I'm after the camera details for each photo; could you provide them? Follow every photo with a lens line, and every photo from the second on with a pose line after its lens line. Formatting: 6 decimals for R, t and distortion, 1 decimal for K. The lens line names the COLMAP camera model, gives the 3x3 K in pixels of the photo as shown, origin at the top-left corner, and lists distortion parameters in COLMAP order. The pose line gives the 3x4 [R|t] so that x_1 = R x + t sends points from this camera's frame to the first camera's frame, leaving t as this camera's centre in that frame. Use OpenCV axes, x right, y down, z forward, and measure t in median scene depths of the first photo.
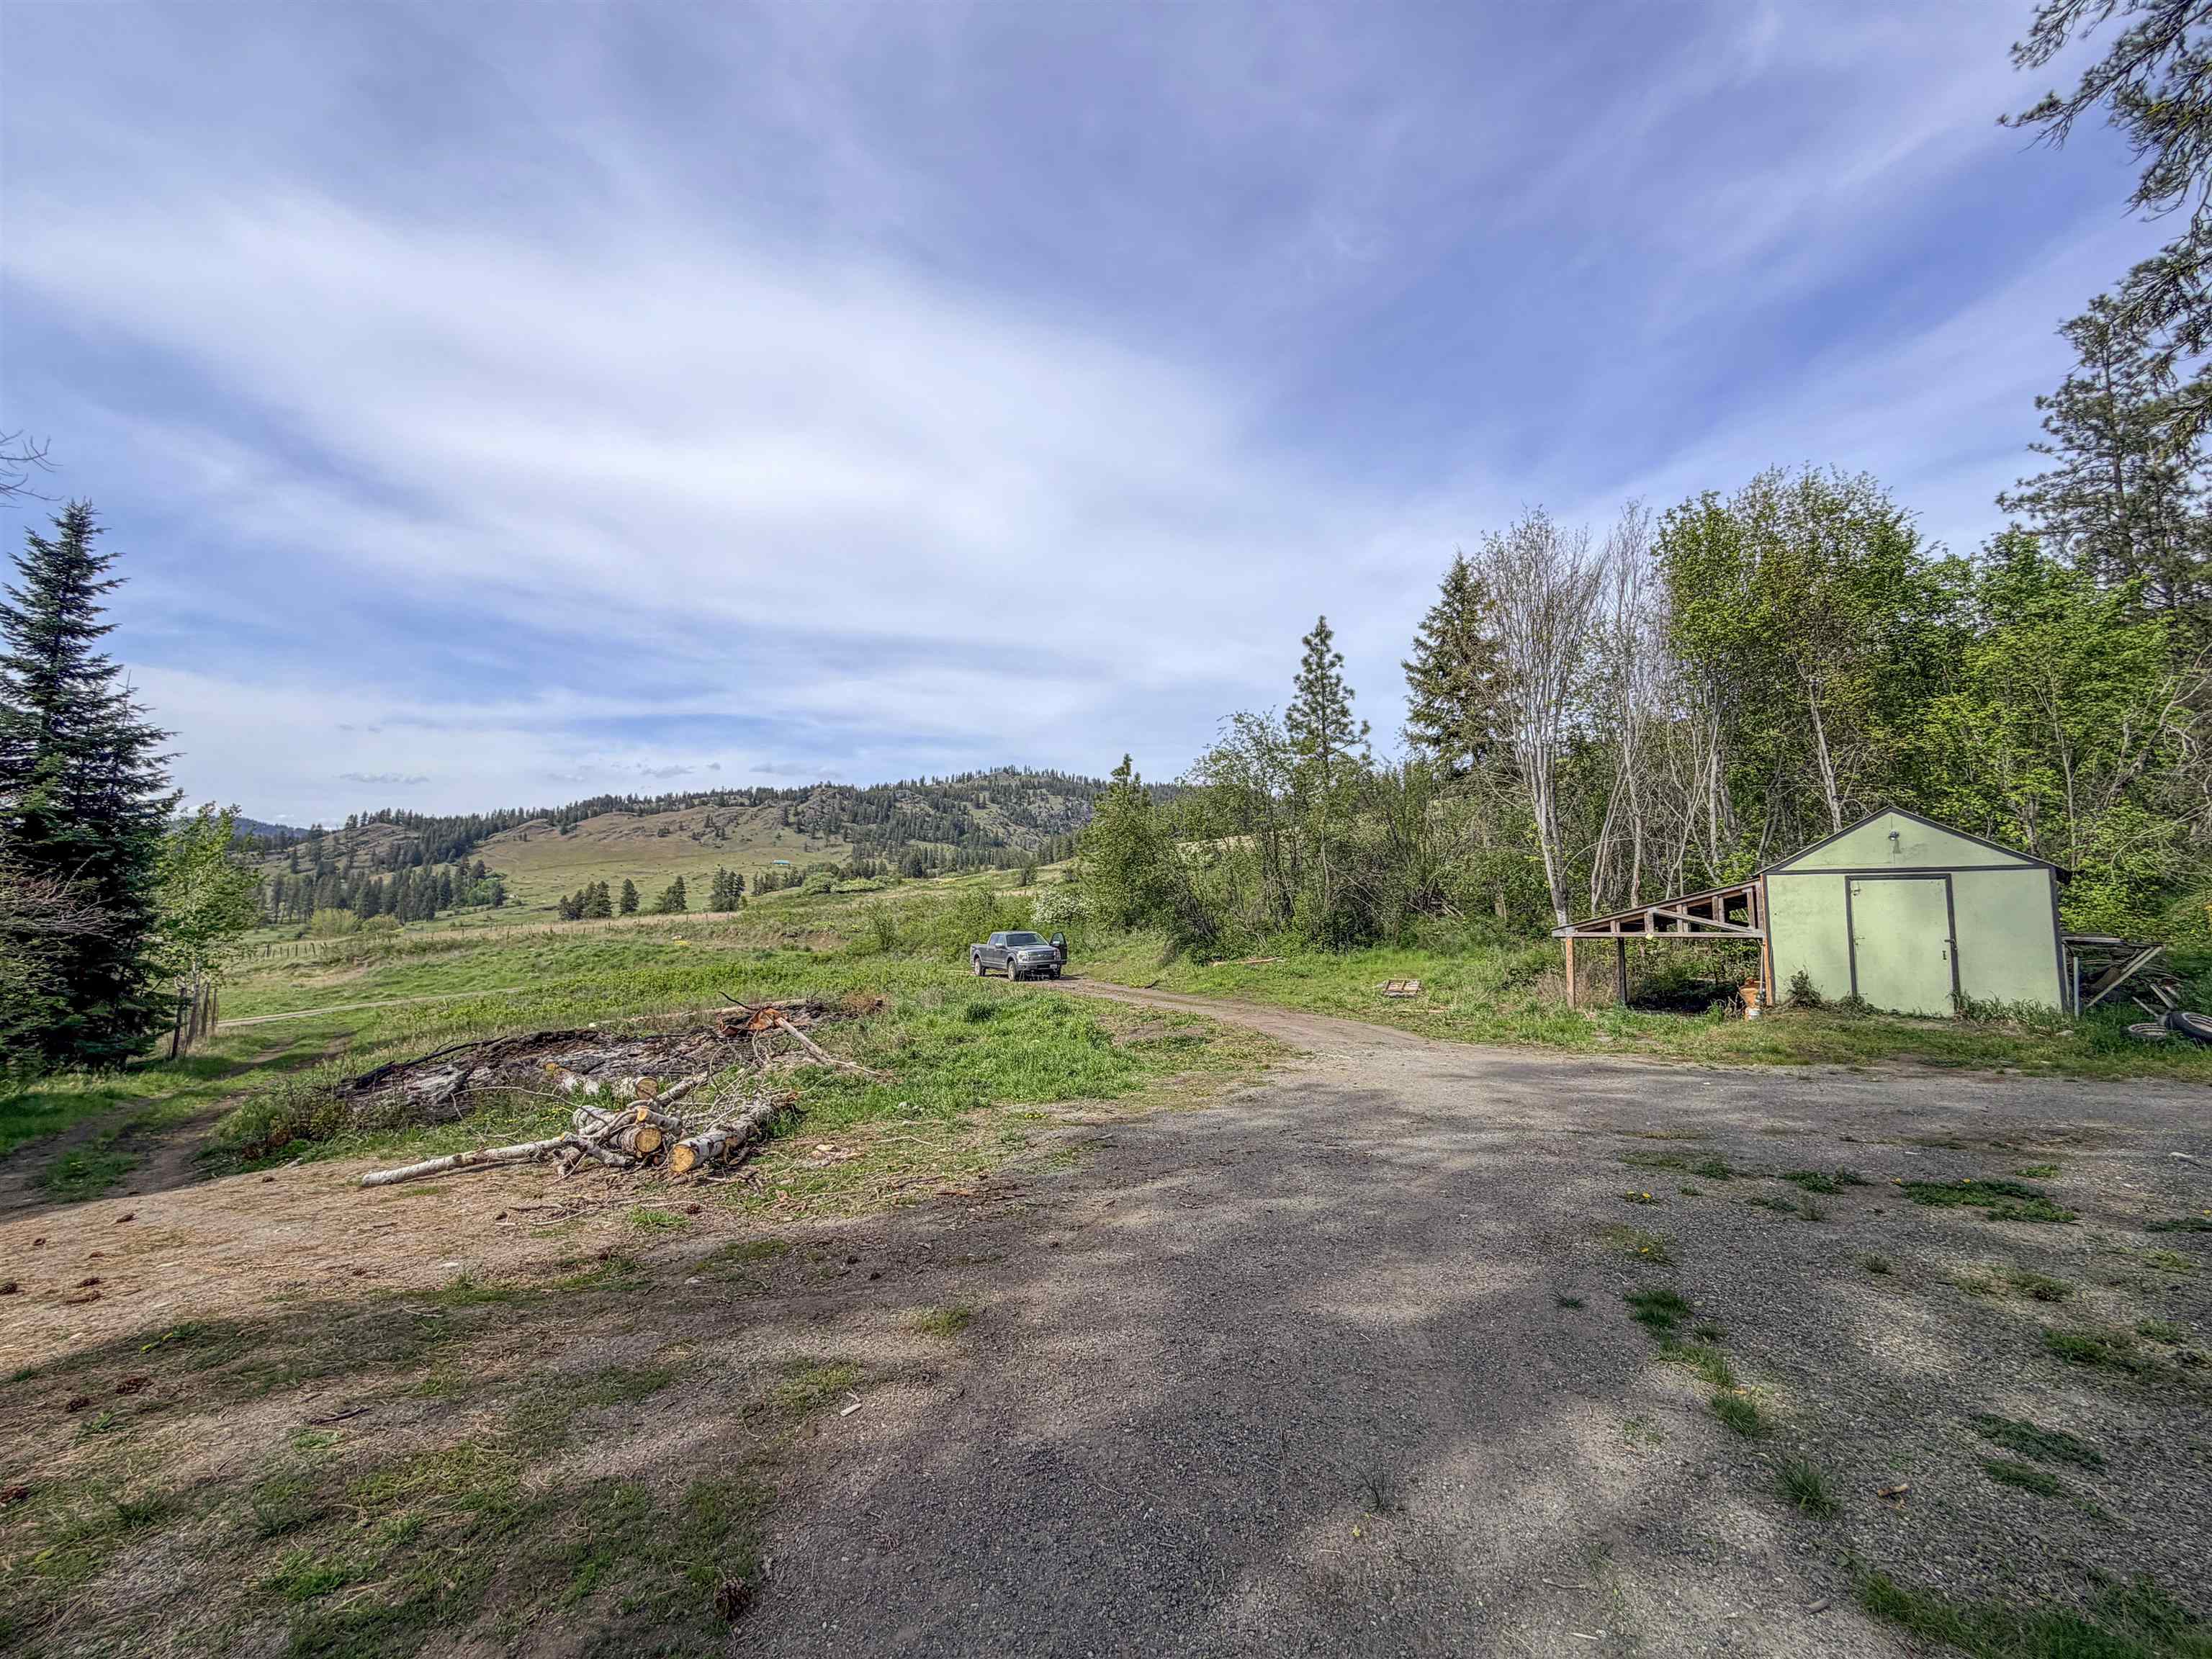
lens RADIAL K [[889.5, 0, 1100.4], [0, 889.5, 832.1], [0, 0, 1]] dist [0.000093, 0.001023]
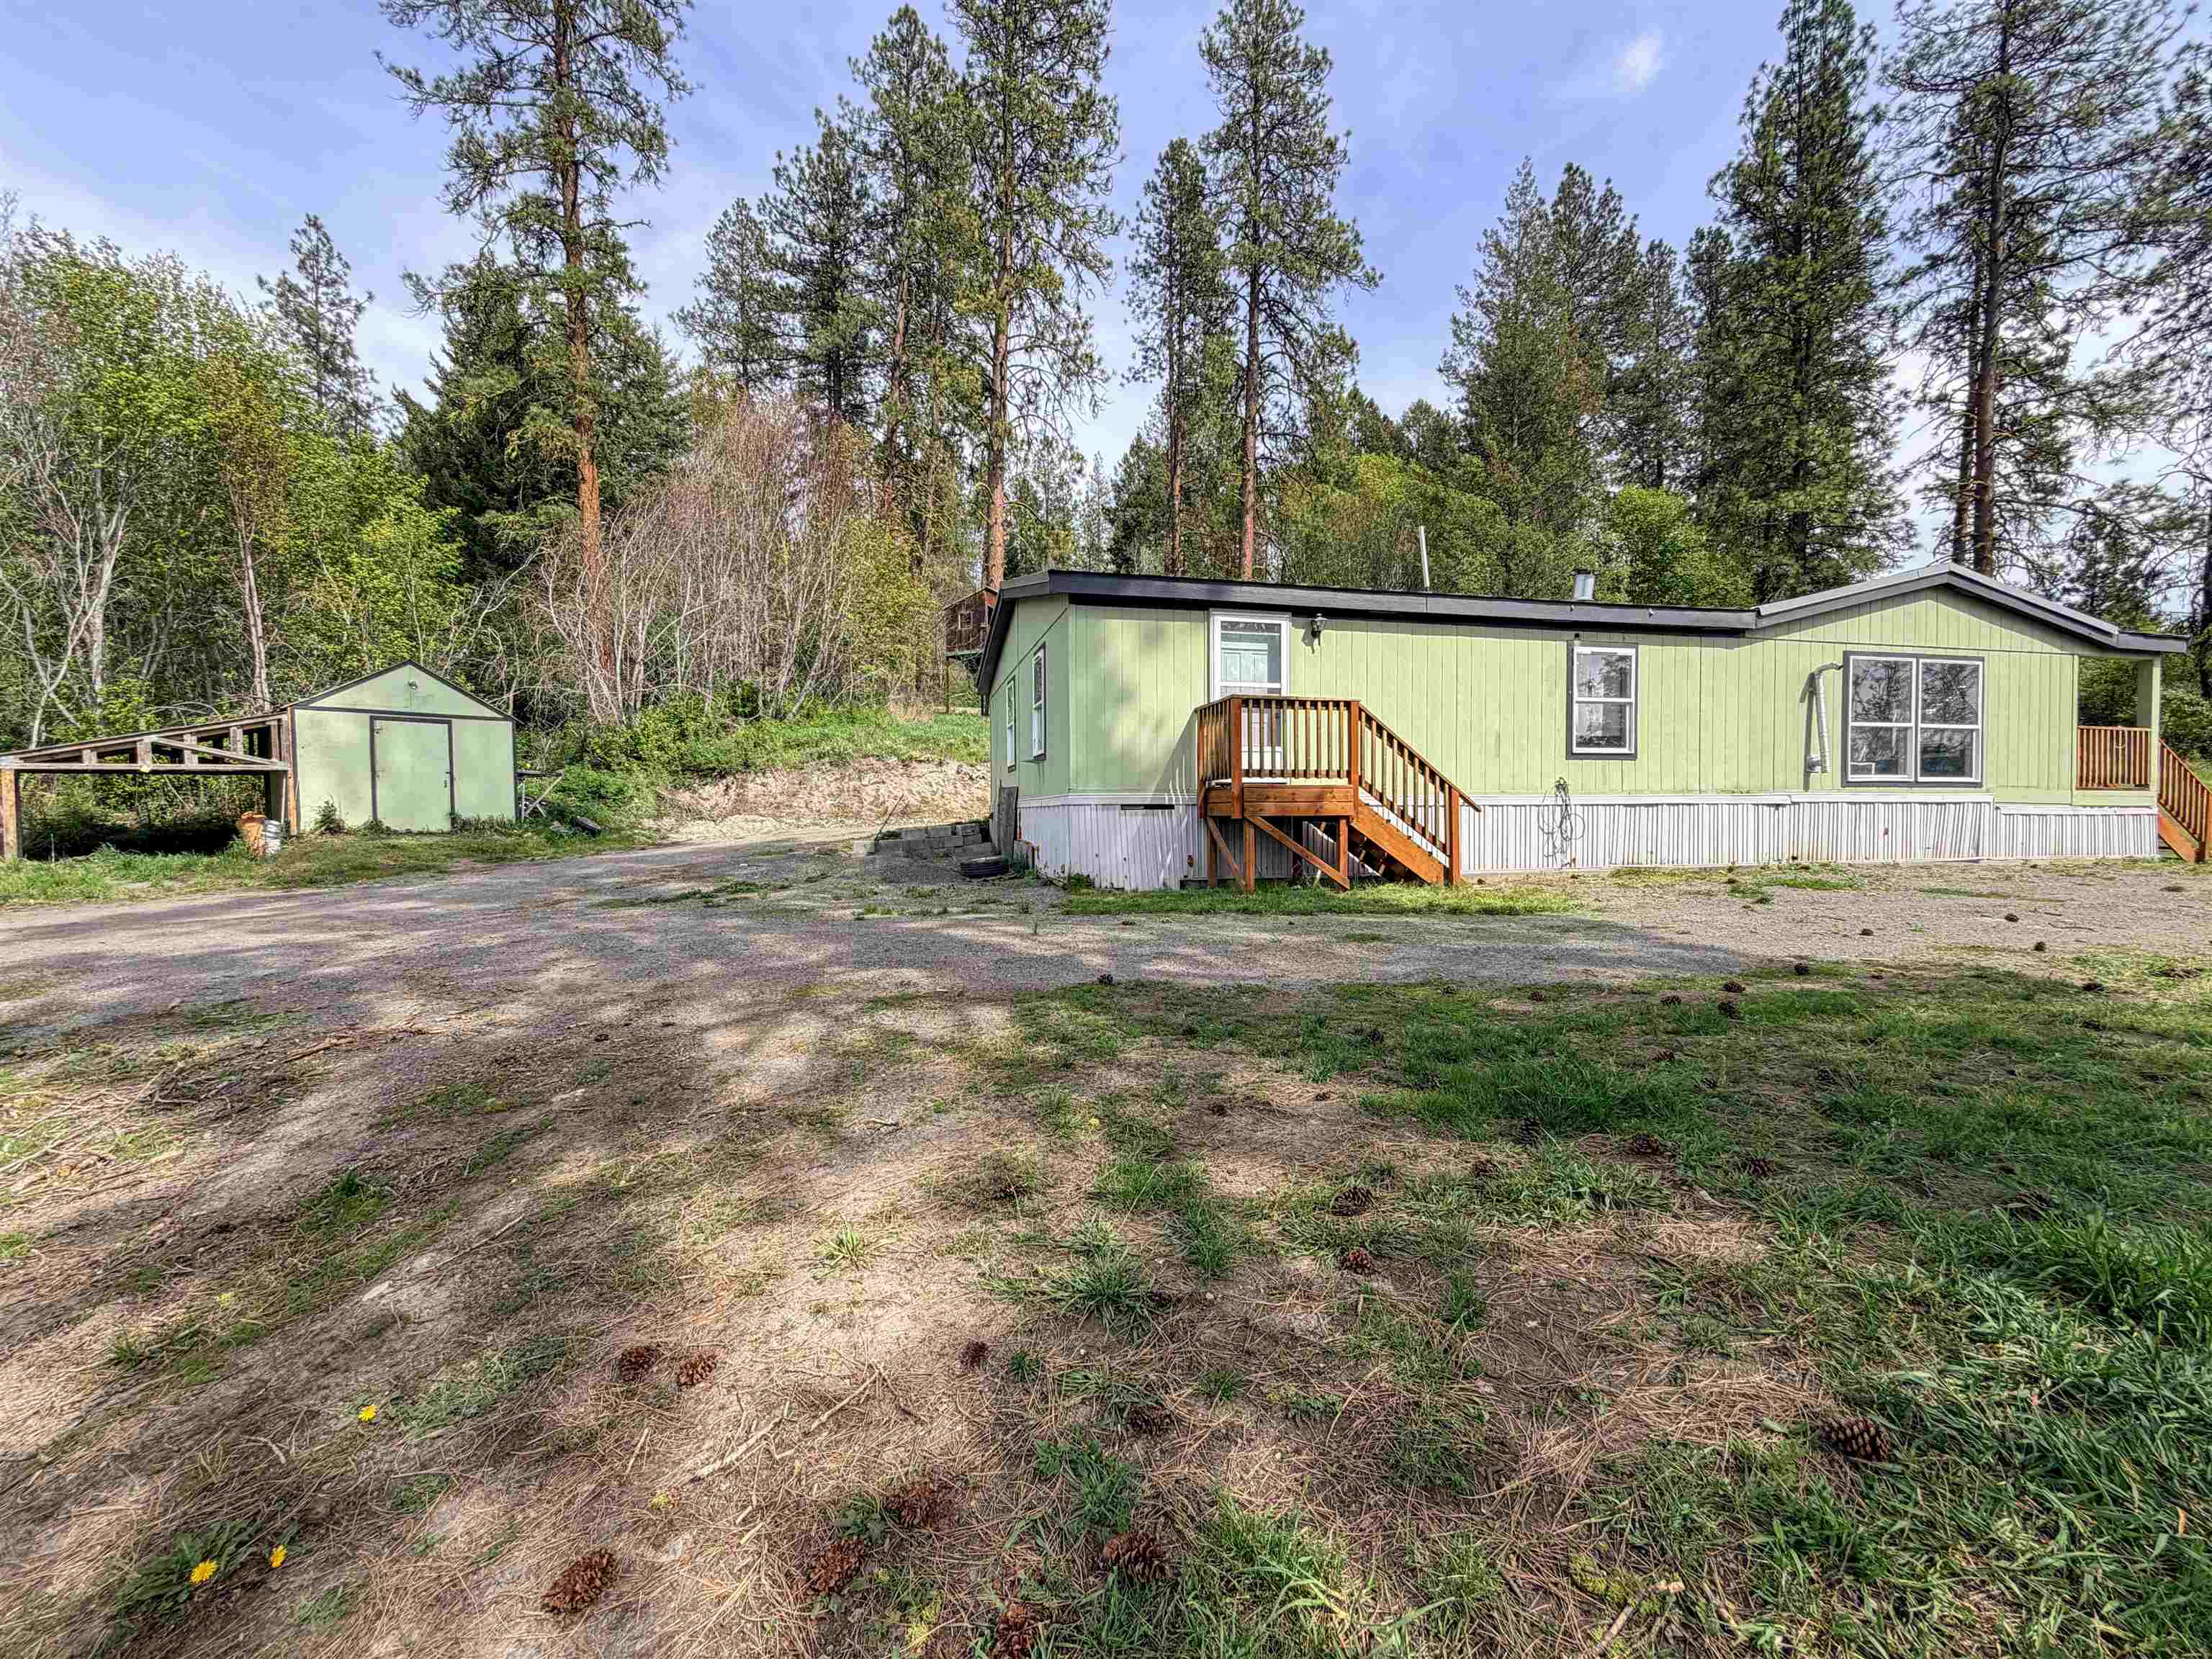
lens RADIAL K [[889.5, 0, 1096.1], [0, 889.5, 843.5], [0, 0, 1]] dist [0.000093, 0.001023]
pose [[-0.095526, -0.064135, 0.993359, -0.147905], [-0.104856, 0.993019, 0.054030, 0.019820], [-0.989889, -0.098998, -0.101584, 0.069293]]
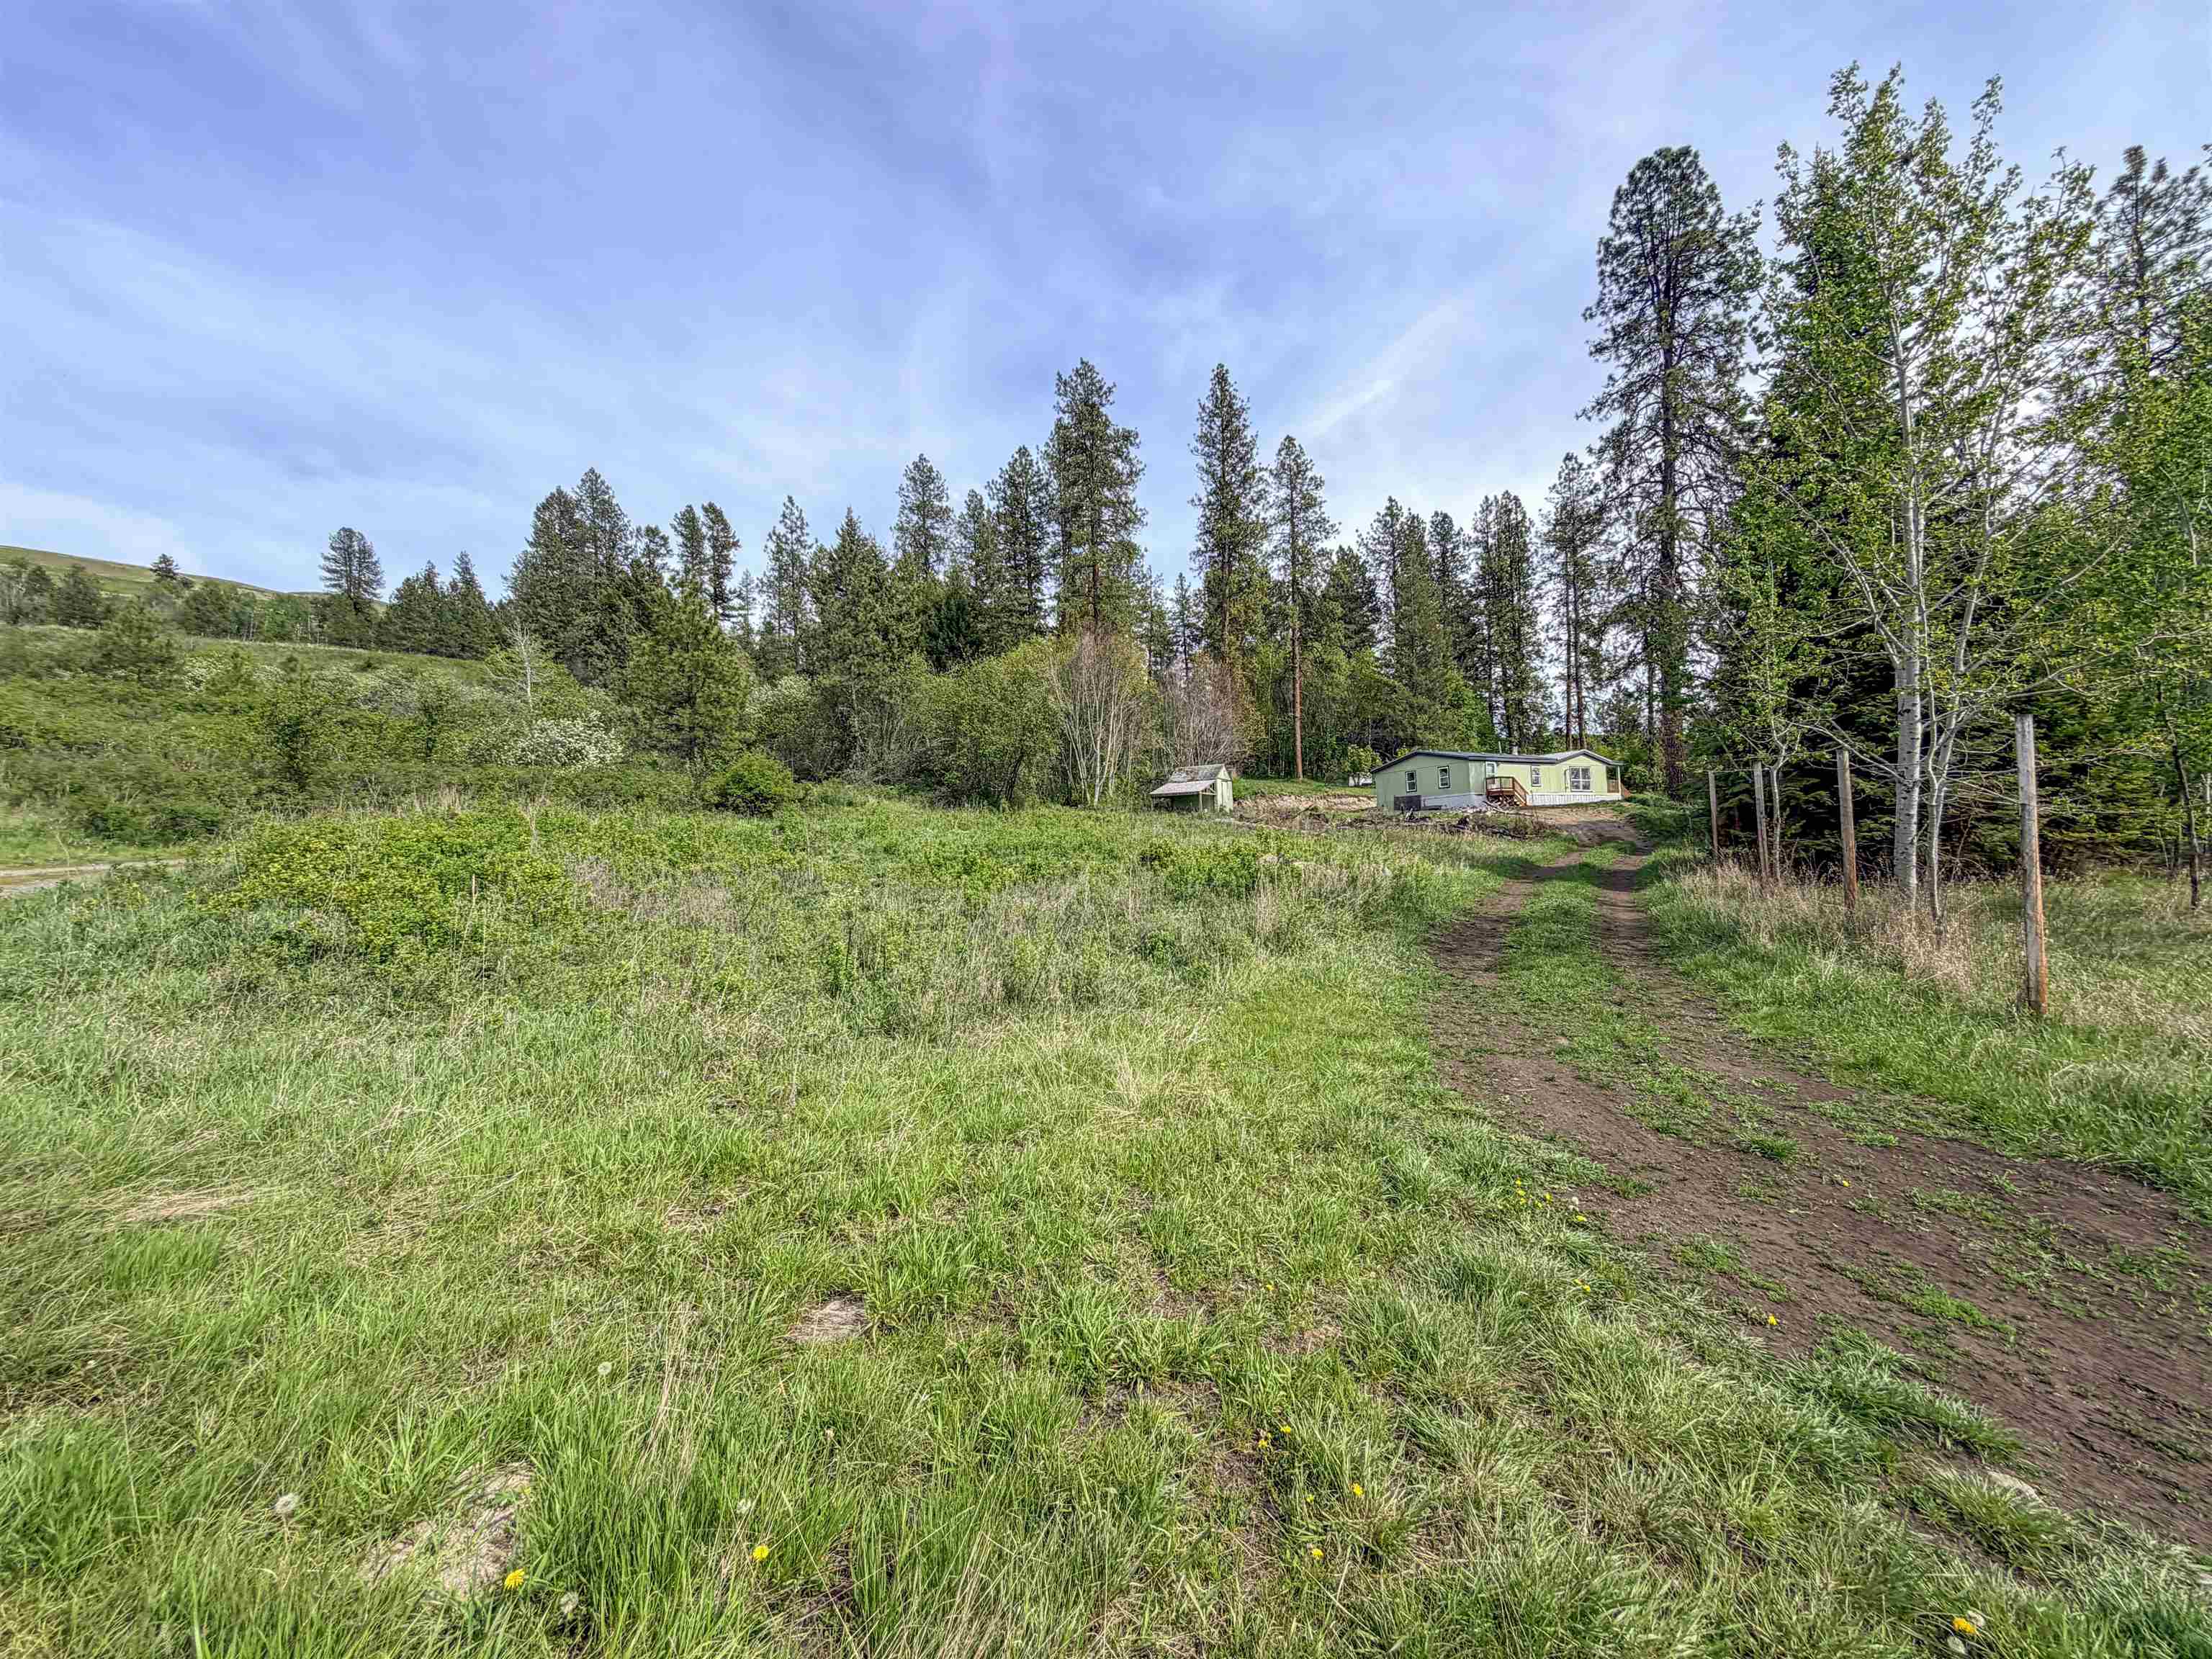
lens RADIAL K [[889.5, 0, 1110.6], [0, 889.5, 838.4], [0, 0, 1]] dist [0.000093, 0.001023]
pose [[-0.380225, 0.016525, 0.924746, -0.984106], [-0.070383, 0.996424, -0.046746, 0.197613], [-0.922212, -0.082861, -0.377702, 1.090960]]
